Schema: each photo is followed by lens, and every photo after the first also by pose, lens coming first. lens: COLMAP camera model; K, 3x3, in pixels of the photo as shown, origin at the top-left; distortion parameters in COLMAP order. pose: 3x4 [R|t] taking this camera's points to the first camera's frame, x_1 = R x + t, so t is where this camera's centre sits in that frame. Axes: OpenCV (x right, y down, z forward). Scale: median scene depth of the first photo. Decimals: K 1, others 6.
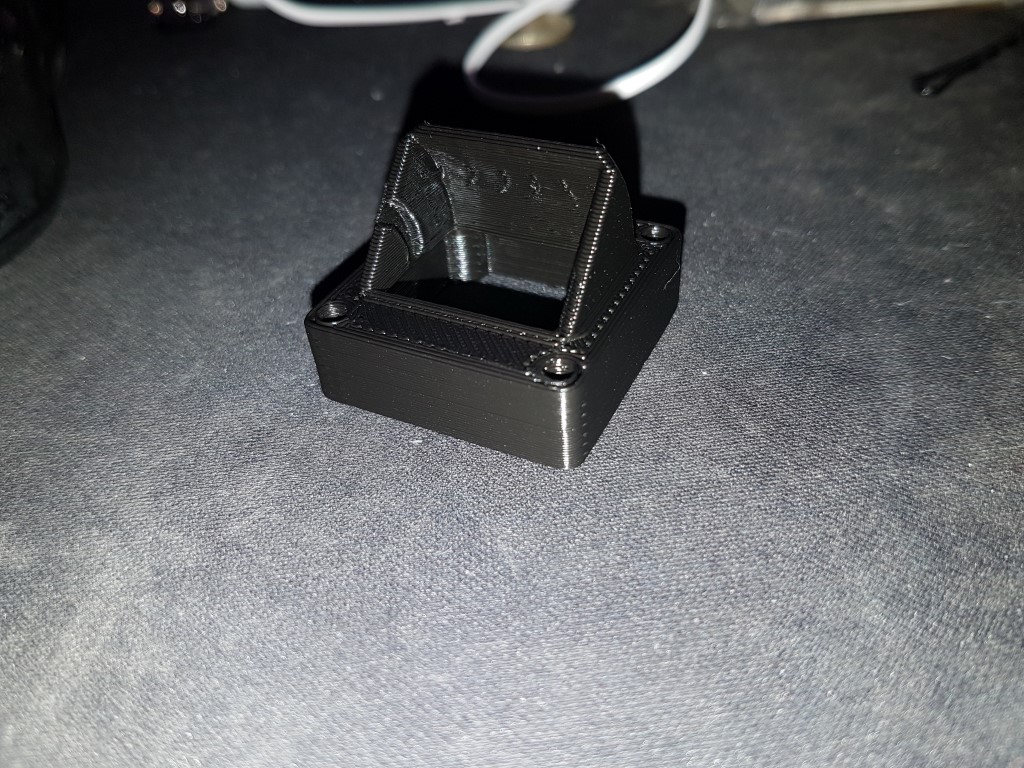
lens RADIAL K [[796.4, 0, 512.0], [0, 796.4, 384.0], [0, 0, 1]] dist [-0.075696, -0.008413]
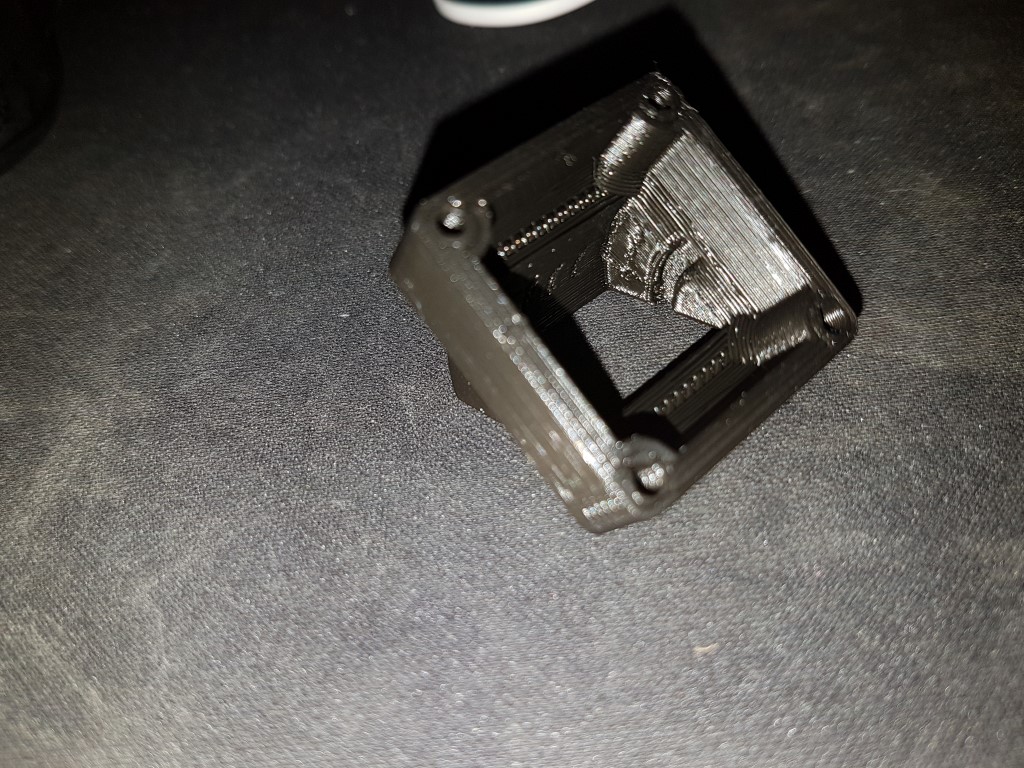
lens RADIAL K [[796.4, 0, 512.0], [0, 796.4, 384.0], [0, 0, 1]] dist [-0.075696, -0.008413]
pose [[0.998412, 0.005715, -0.056050, 0.160722], [-0.000980, 0.996452, 0.084158, 0.065893], [0.056332, -0.083969, 0.994875, -0.104942]]
